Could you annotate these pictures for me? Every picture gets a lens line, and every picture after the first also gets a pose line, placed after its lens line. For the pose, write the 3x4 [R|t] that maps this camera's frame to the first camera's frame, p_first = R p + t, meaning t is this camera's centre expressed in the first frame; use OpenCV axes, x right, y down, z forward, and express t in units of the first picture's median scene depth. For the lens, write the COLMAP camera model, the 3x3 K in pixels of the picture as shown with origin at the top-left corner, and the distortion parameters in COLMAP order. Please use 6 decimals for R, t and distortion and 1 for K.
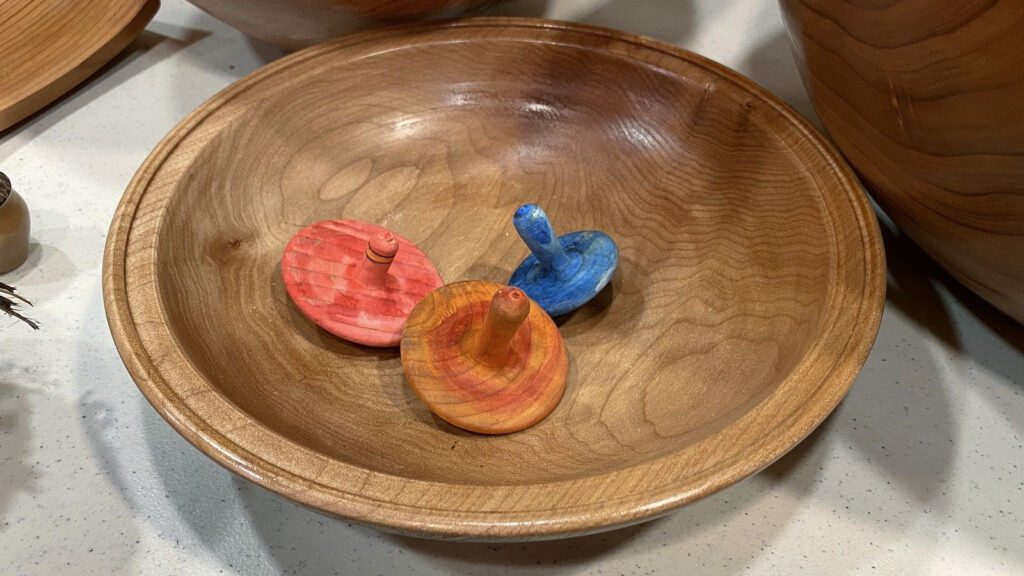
lens RADIAL K [[1271.7, 0, 511.5], [0, 1271.7, 286.9], [0, 0, 1]] dist [-0.029203, 0.000000]
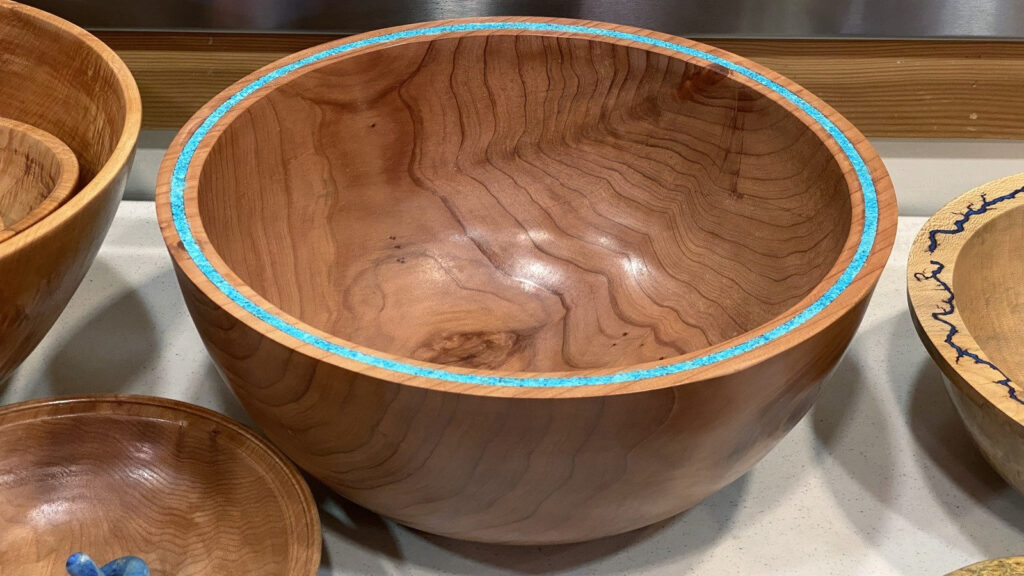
lens RADIAL K [[1271.7, 0, 510.1], [0, 1271.7, 285.8], [0, 0, 1]] dist [-0.029203, 0.000000]
pose [[0.890109, -0.226884, 0.395260, -0.032956], [0.305060, 0.940939, -0.146872, 0.006327], [-0.338593, 0.251310, 0.906752, -0.379675]]
